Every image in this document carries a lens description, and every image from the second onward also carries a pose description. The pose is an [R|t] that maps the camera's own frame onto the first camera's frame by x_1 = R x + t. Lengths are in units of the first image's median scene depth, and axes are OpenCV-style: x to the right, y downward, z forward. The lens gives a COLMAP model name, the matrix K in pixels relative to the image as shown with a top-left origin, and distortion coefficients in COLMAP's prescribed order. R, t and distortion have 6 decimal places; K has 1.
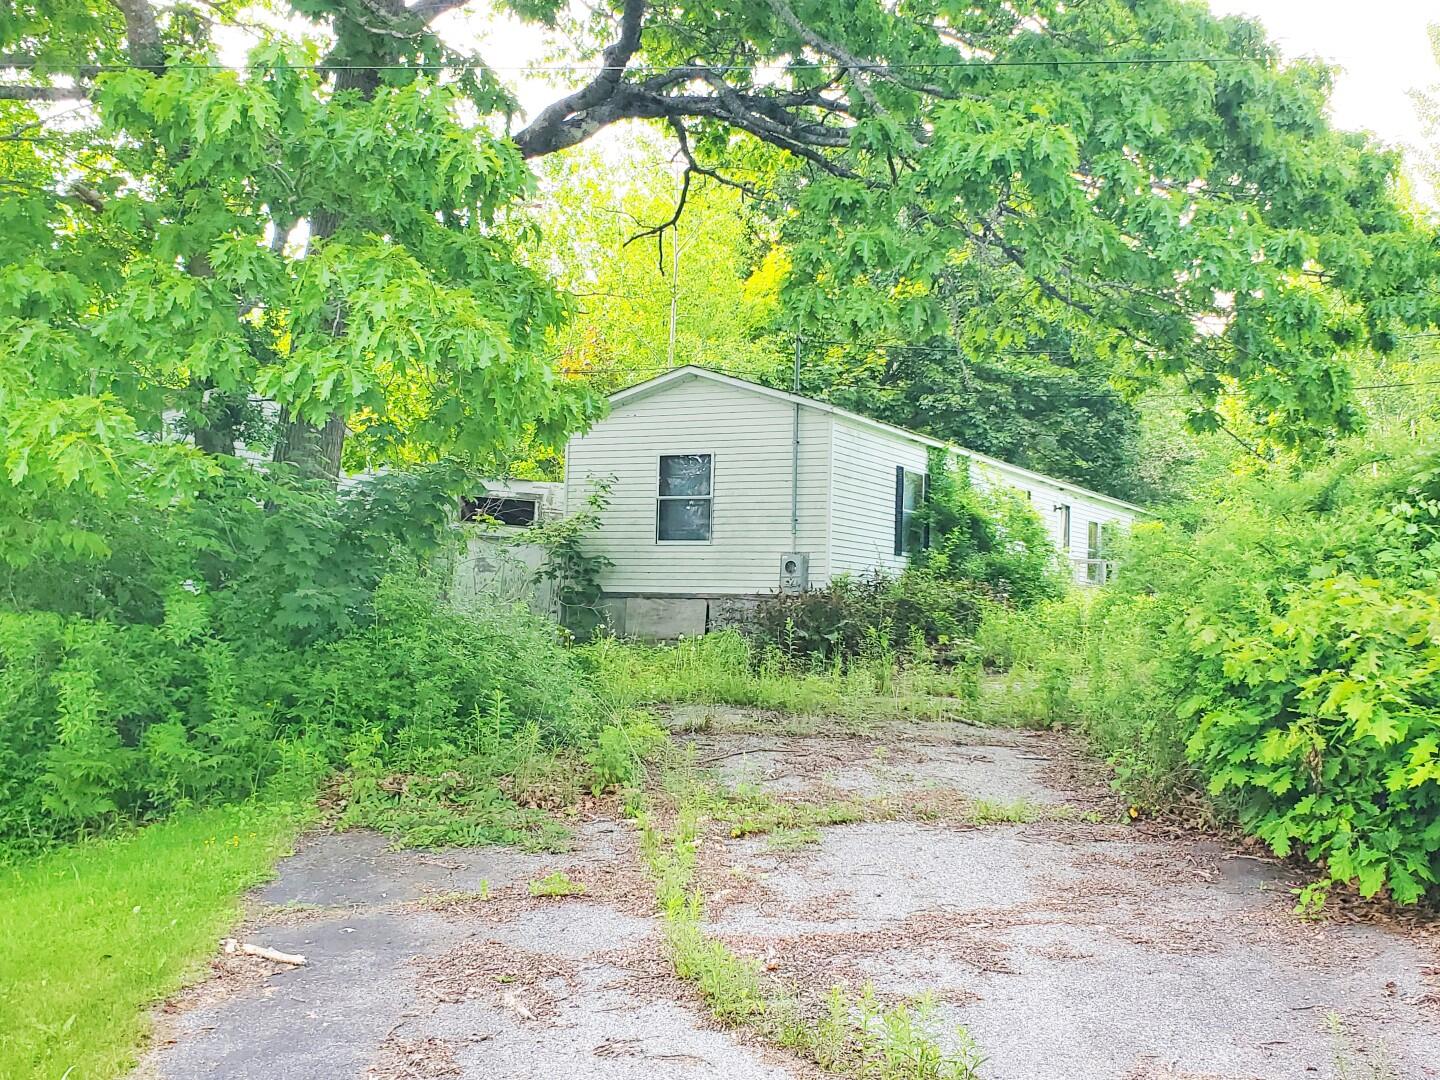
lens RADIAL K [[1575.3, 0, 727.8], [0, 1575.3, 555.6], [0, 0, 1]] dist [0.059679, 0.000000]
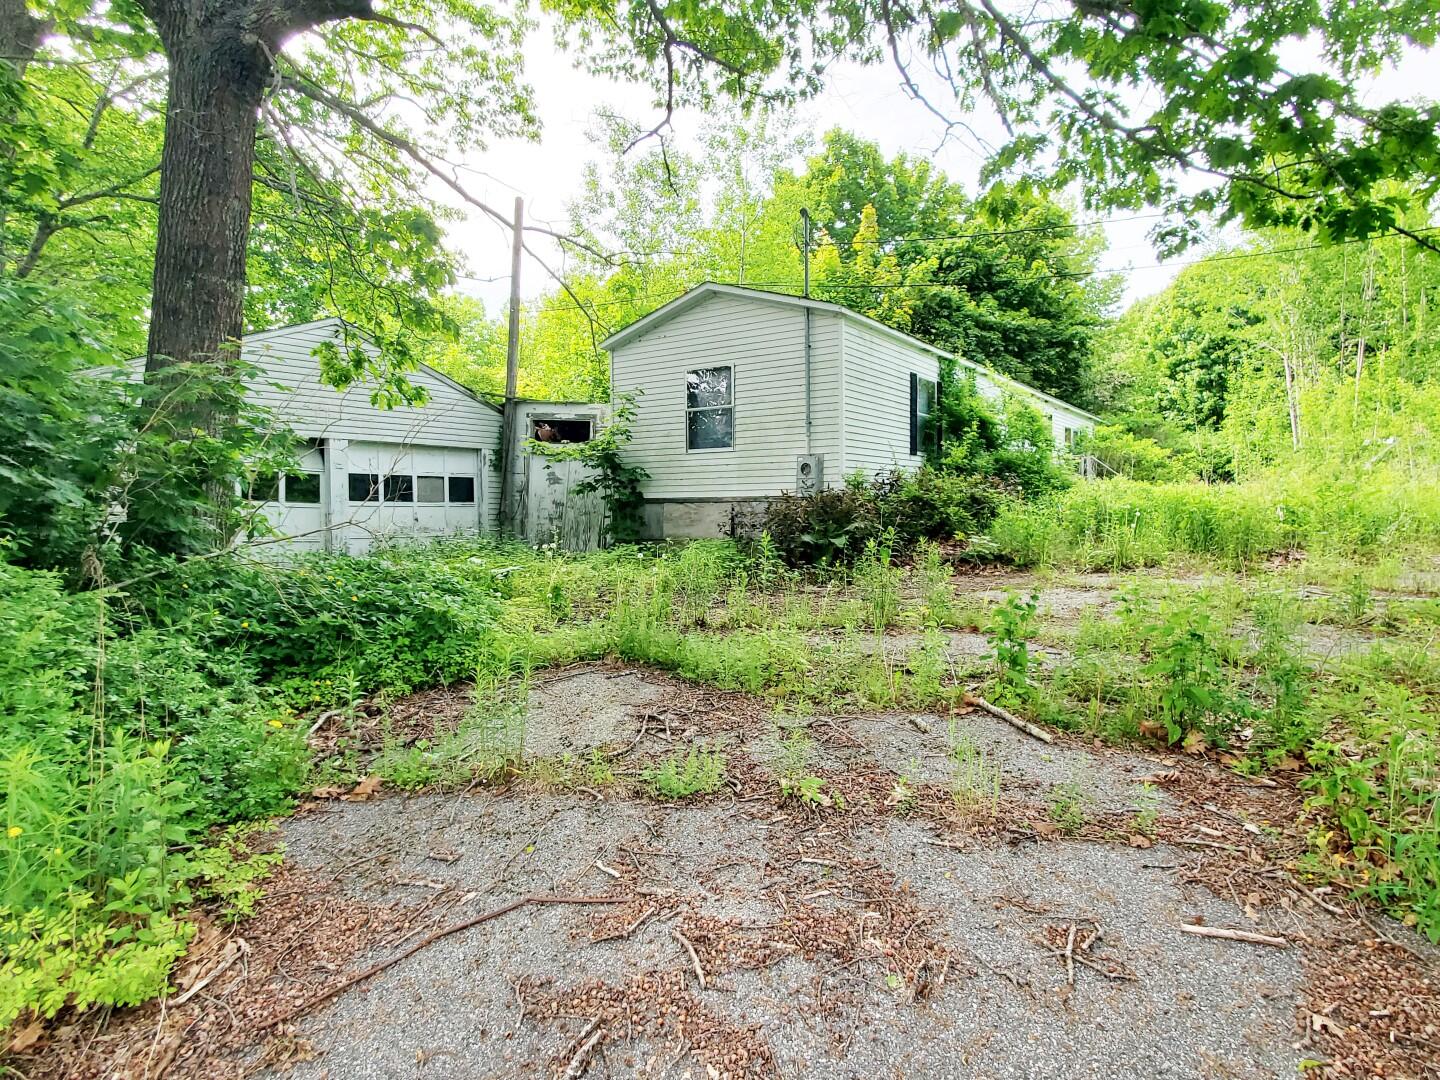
lens RADIAL K [[820.7, 0, 769.9], [0, 820.7, 545.2], [0, 0, 1]] dist [-0.003792, 0.018533]
pose [[0.995887, -0.033383, -0.084230, 0.056904], [0.040716, 0.995384, 0.086906, 0.008863], [0.080940, -0.089979, 0.992649, 0.438183]]
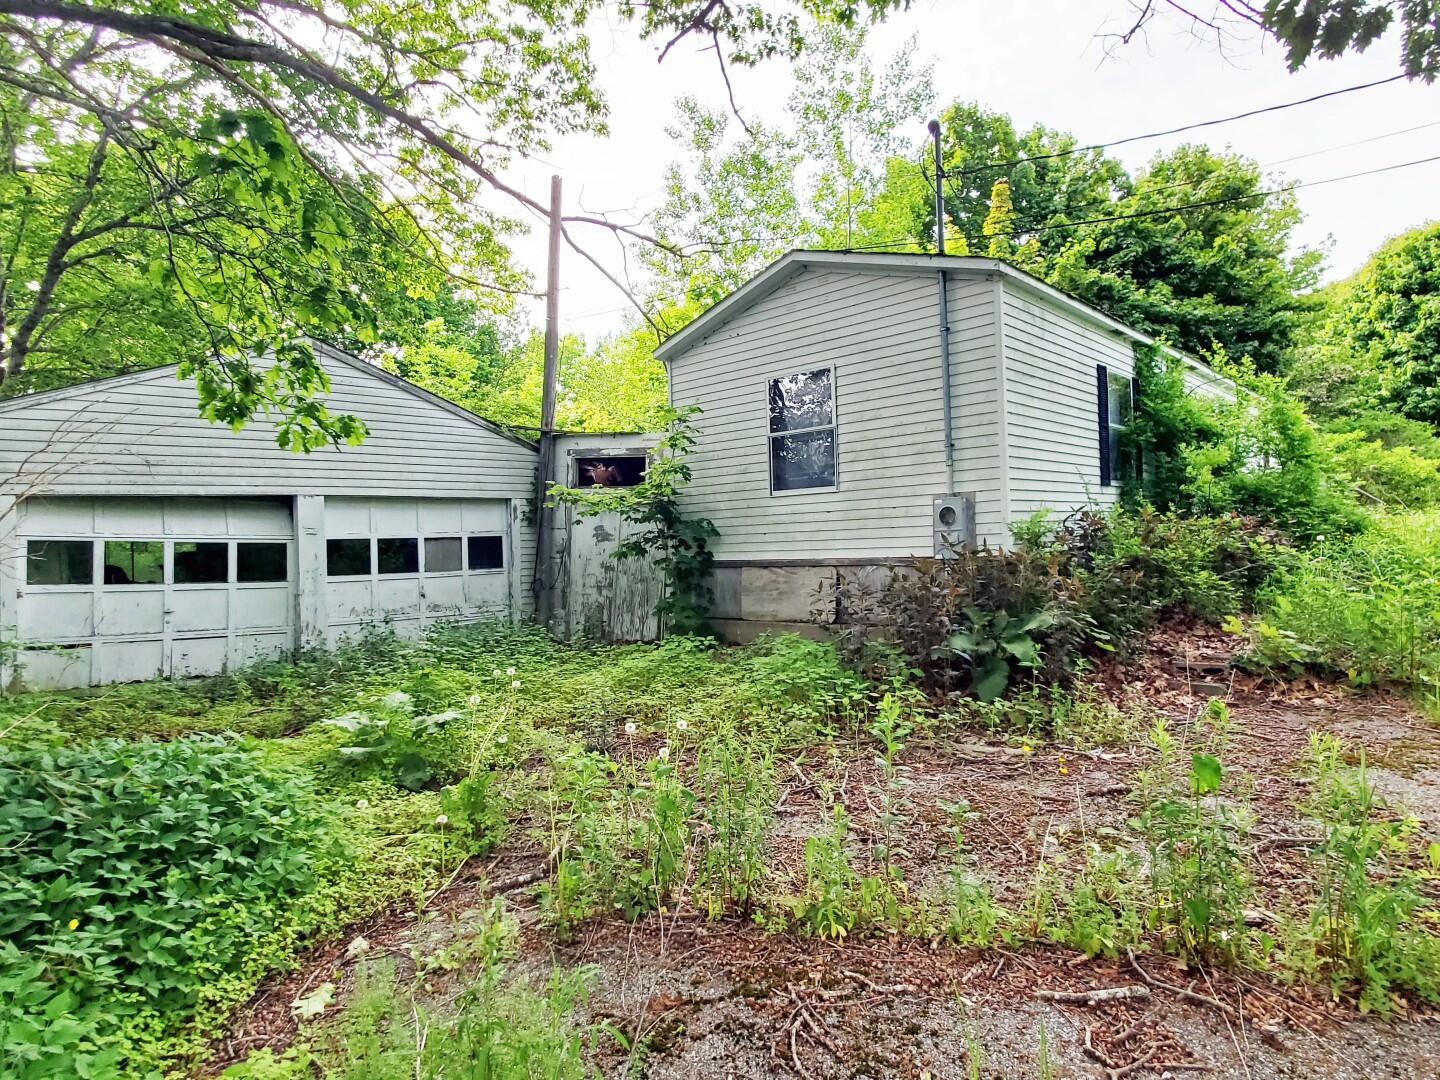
lens RADIAL K [[820.7, 0, 747.6], [0, 820.7, 537.7], [0, 0, 1]] dist [-0.003792, 0.018533]
pose [[0.965046, -0.063008, -0.254395, 0.043764], [0.073325, 0.996818, 0.031266, -0.000483], [0.251615, -0.048827, 0.966595, 0.608474]]
